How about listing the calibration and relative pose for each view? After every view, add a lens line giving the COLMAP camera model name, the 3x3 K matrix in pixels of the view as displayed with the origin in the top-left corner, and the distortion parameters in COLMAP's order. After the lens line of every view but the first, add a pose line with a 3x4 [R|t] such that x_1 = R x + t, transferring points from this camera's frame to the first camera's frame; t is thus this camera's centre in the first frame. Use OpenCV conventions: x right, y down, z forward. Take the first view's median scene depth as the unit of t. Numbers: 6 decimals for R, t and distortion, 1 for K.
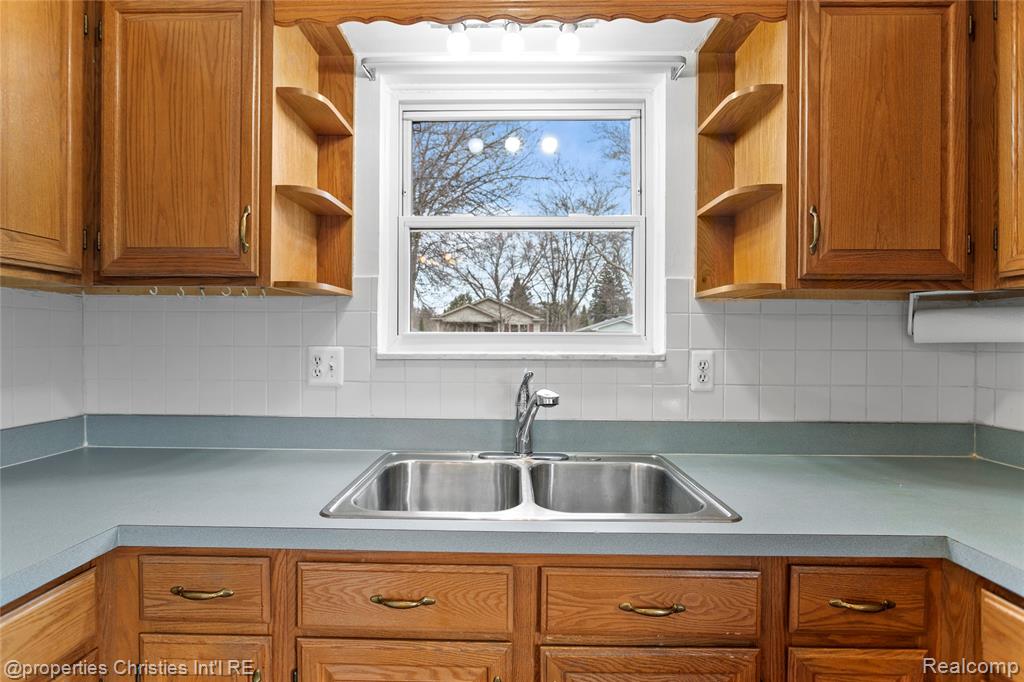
lens RADIAL K [[490.3, 0, 506.0], [0, 490.3, 343.2], [0, 0, 1]] dist [-0.019778, 0.007013]
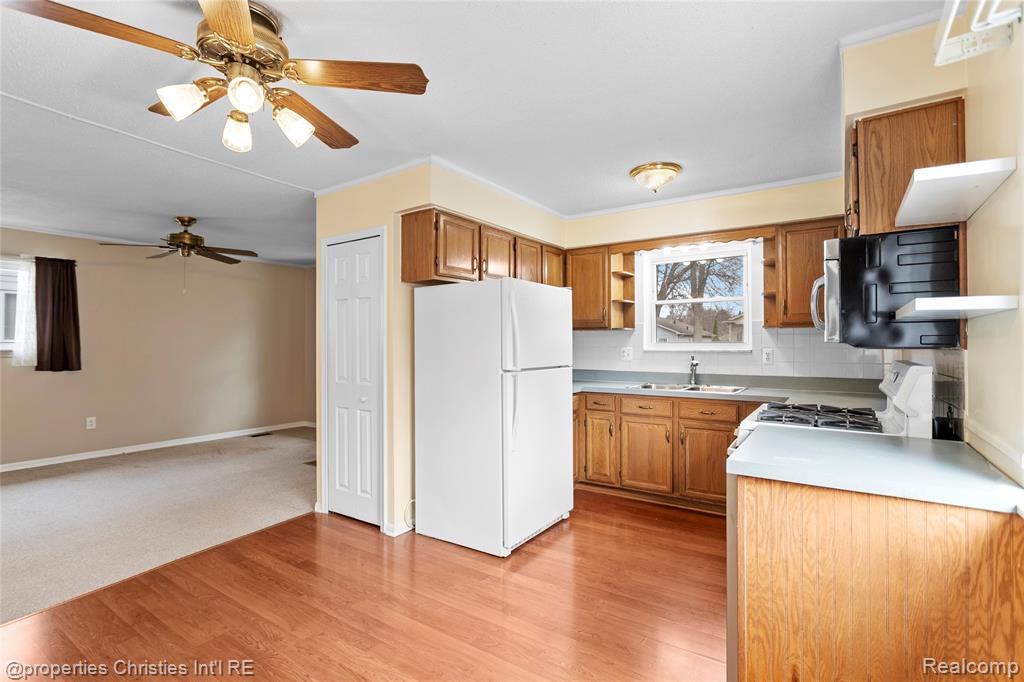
lens RADIAL K [[490.3, 0, 502.9], [0, 490.3, 340.5], [0, 0, 1]] dist [-0.019778, 0.007013]
pose [[0.831944, -0.010425, -0.554761, 0.697228], [0.003200, 0.999897, -0.013991, 0.005017], [0.554850, 0.009864, 0.831892, -2.004189]]
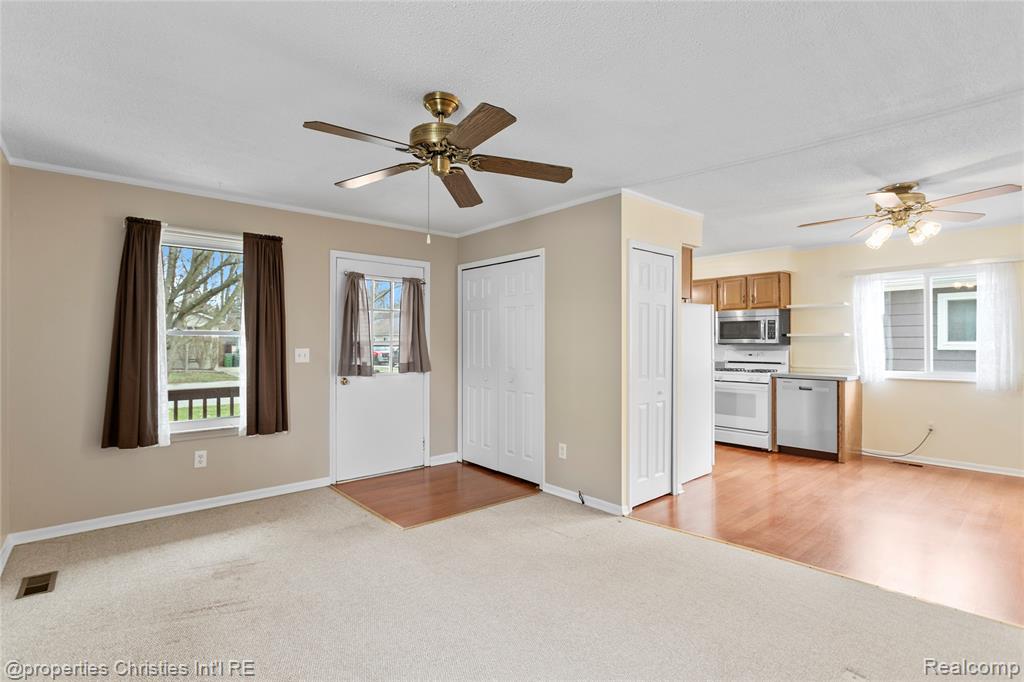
lens RADIAL K [[490.3, 0, 497.4], [0, 490.3, 343.3], [0, 0, 1]] dist [-0.019778, 0.007013]
pose [[0.750530, -0.008922, 0.660776, -3.730673], [0.010282, 0.999945, 0.001823, -0.036460], [-0.660757, 0.005426, 0.750581, -1.870133]]
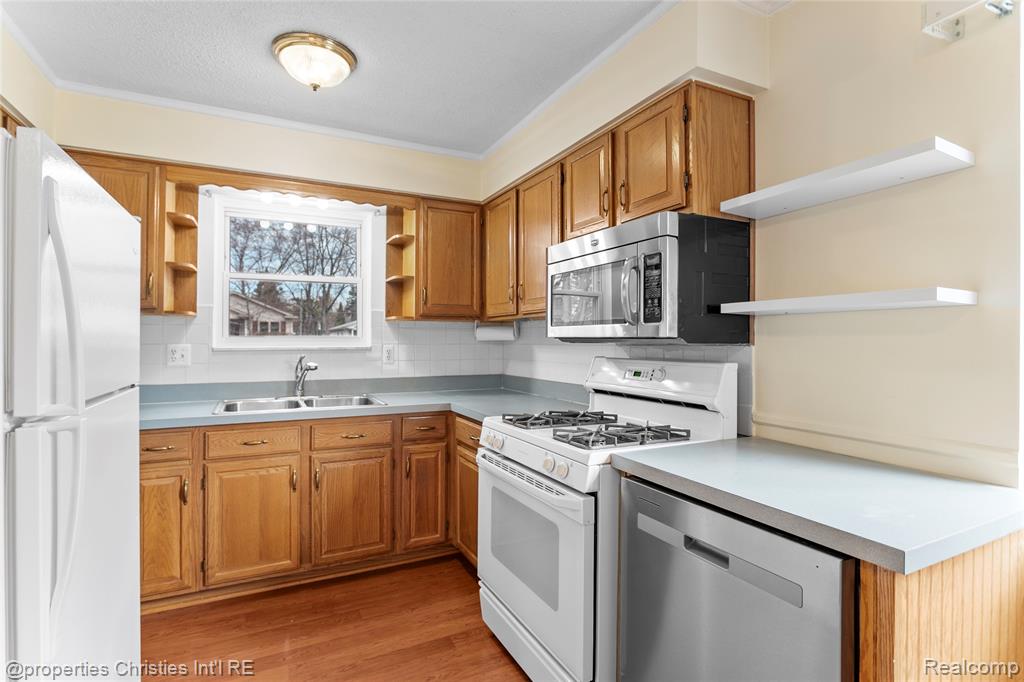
lens RADIAL K [[490.3, 0, 500.8], [0, 490.3, 336.5], [0, 0, 1]] dist [-0.019778, 0.007013]
pose [[0.889979, 0.000099, 0.456001, -0.143617], [0.004015, 0.999960, -0.008054, -0.001417], [-0.455983, 0.008999, 0.889943, -1.177597]]
